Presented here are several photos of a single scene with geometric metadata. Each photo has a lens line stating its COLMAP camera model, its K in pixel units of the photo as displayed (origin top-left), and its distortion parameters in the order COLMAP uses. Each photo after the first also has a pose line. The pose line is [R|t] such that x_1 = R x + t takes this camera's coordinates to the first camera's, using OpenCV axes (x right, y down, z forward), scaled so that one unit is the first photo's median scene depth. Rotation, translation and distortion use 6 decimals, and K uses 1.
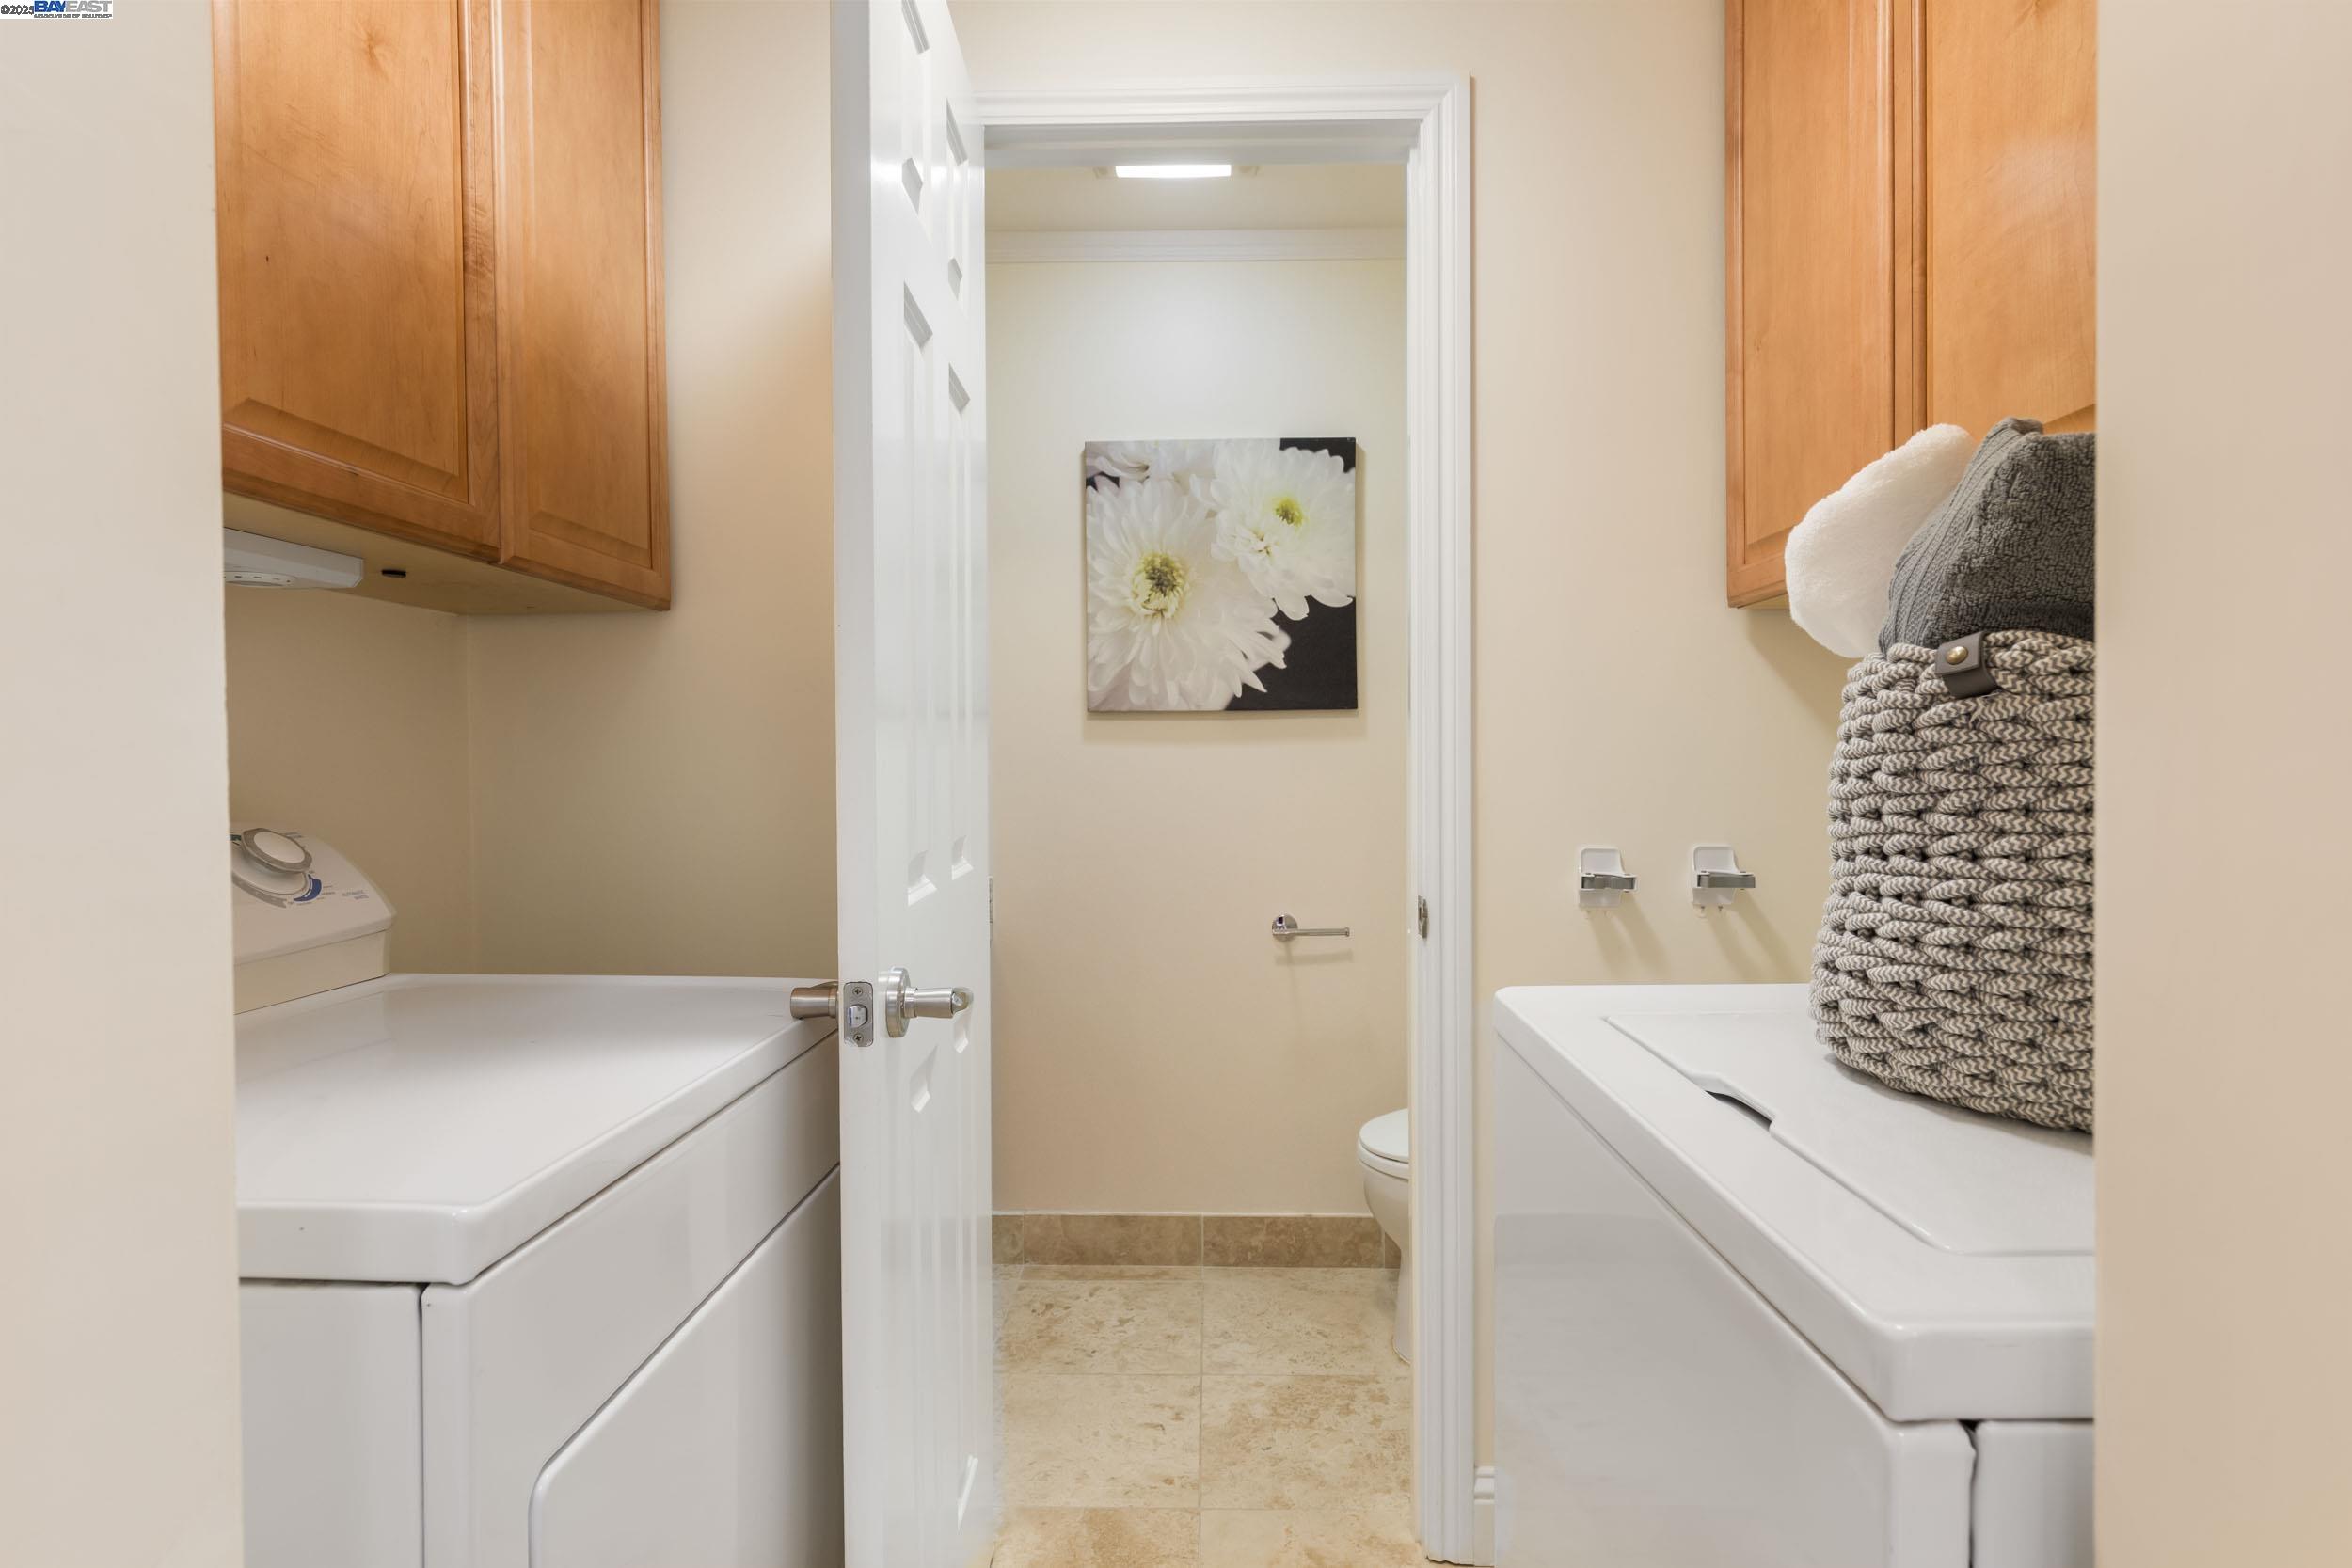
lens RADIAL K [[1199.4, 0, 1178.3], [0, 1199.4, 784.3], [0, 0, 1]] dist [0.004017, 0.000640]
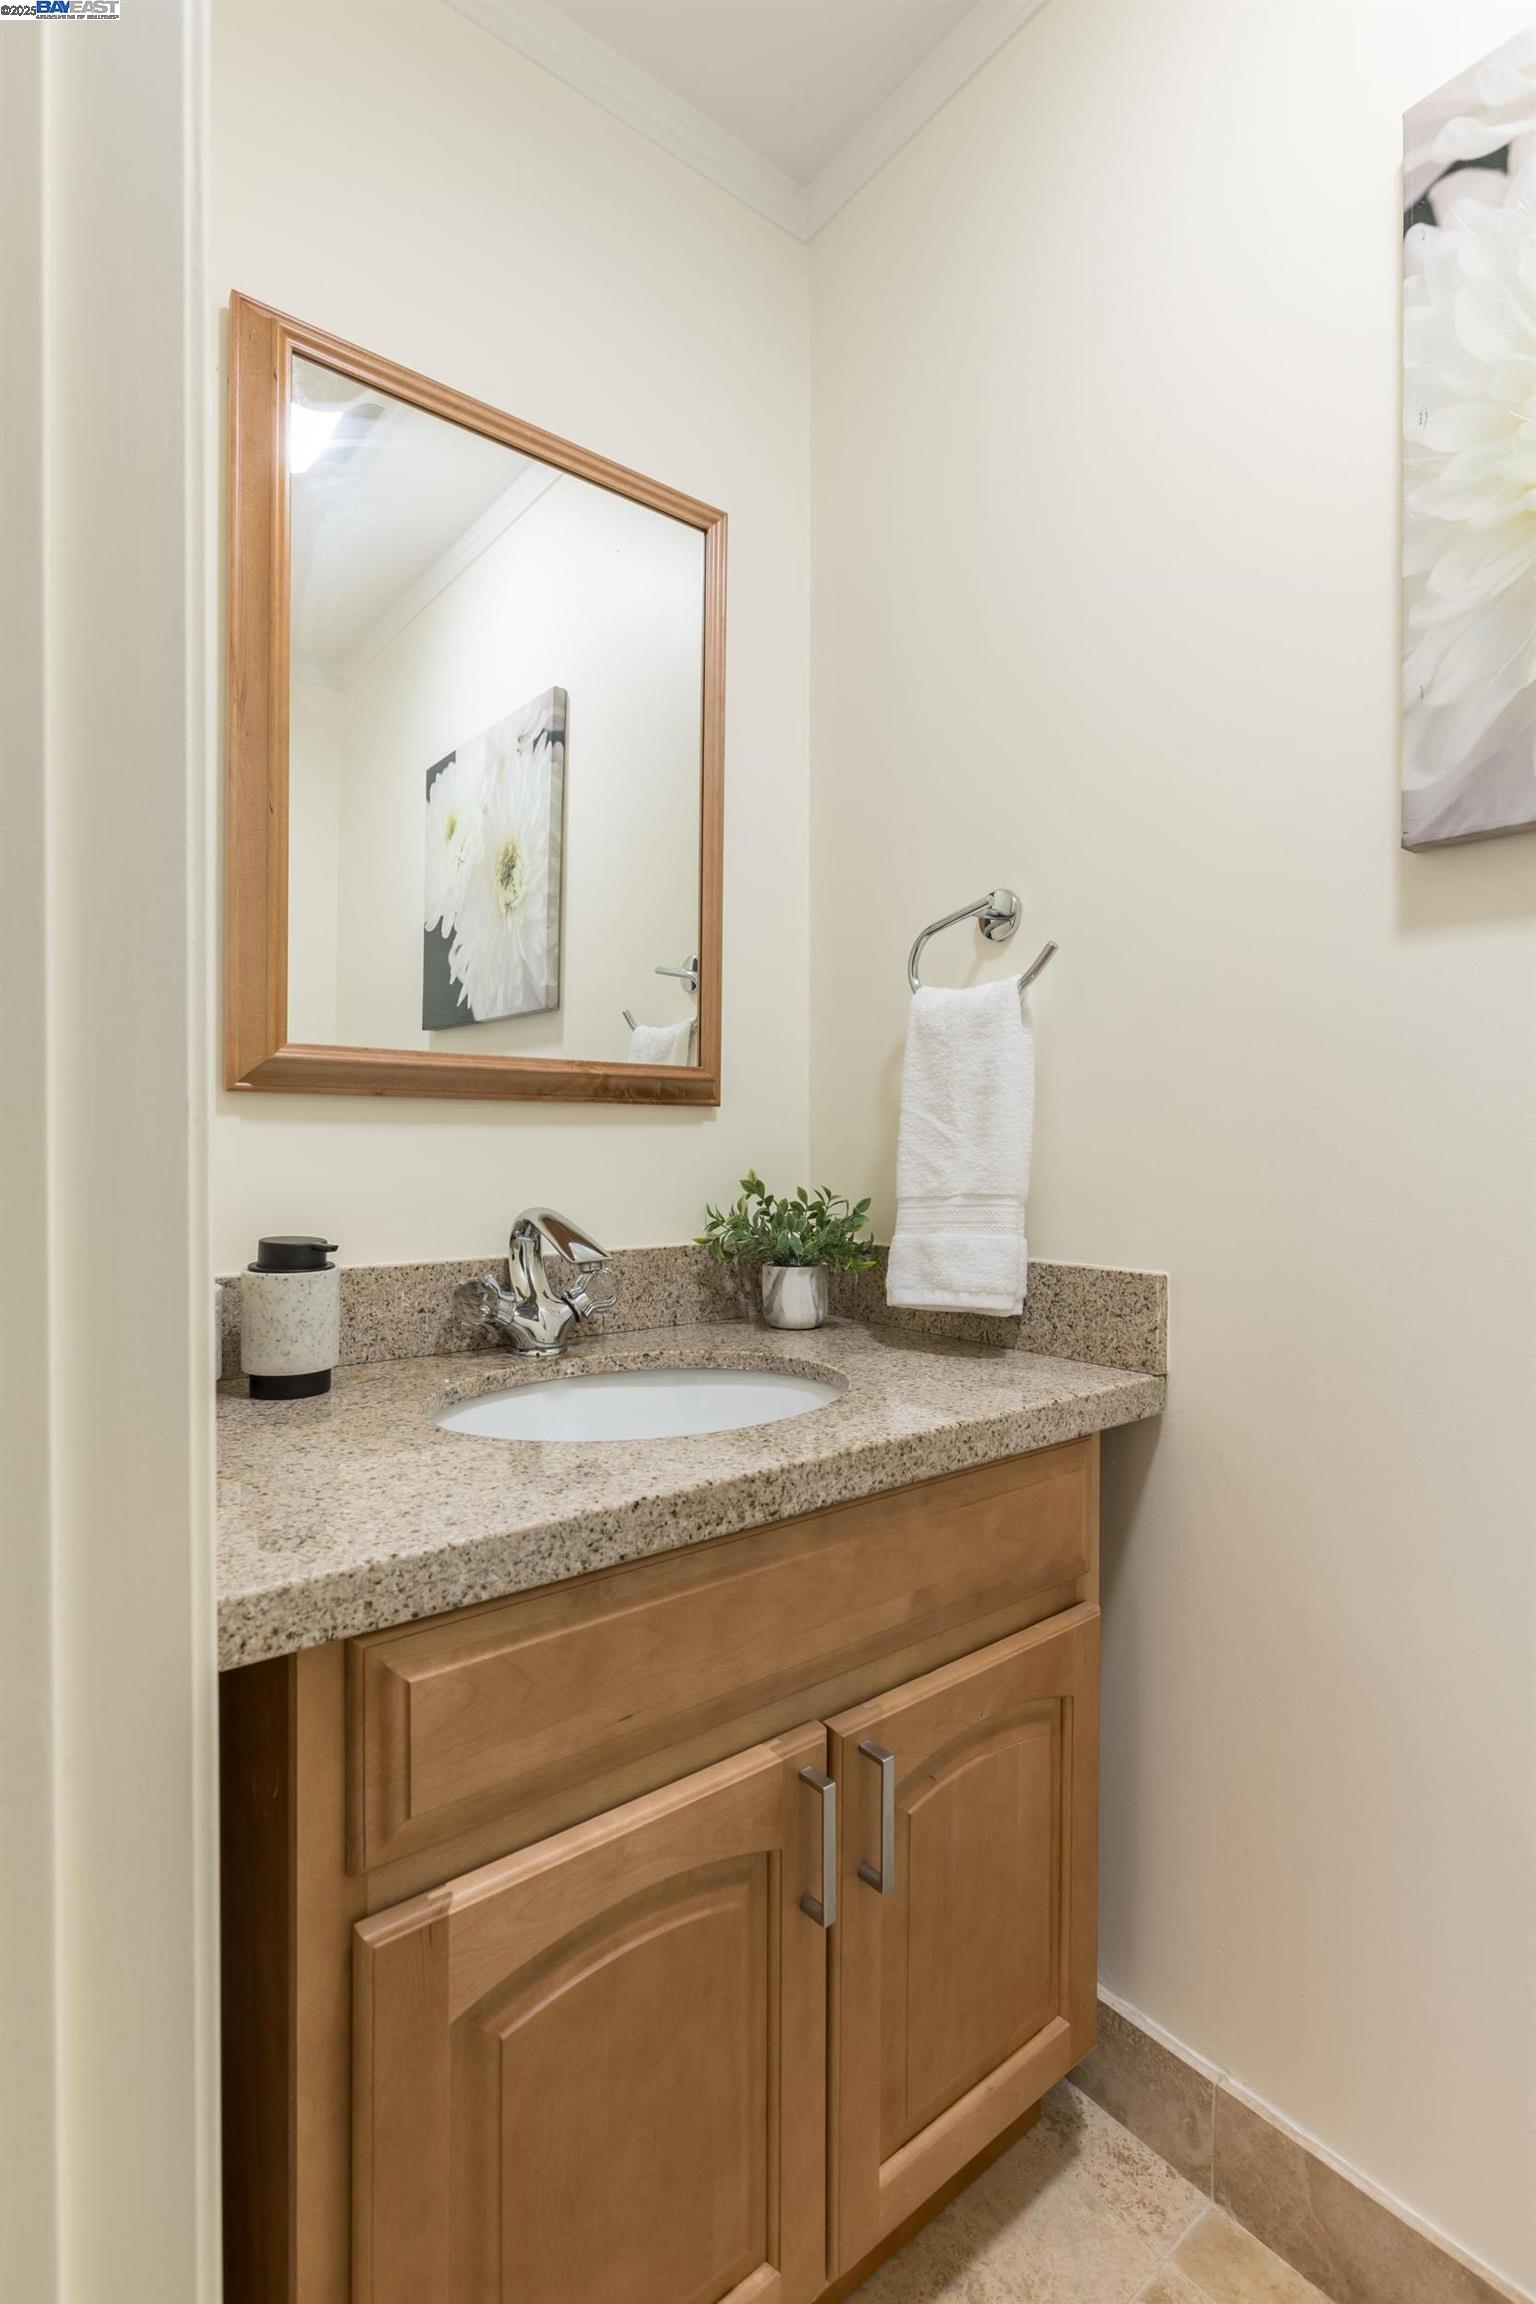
lens RADIAL K [[1060.3, 0, 771.6], [0, 1060.3, 1146.8], [0, 0, 1]] dist [-0.005567, -0.000356]
pose [[0.648939, 0.014889, -0.760695, 0.046211], [-0.013629, 0.999876, 0.007945, 0.030163], [0.760719, 0.005212, 0.649061, 0.646587]]
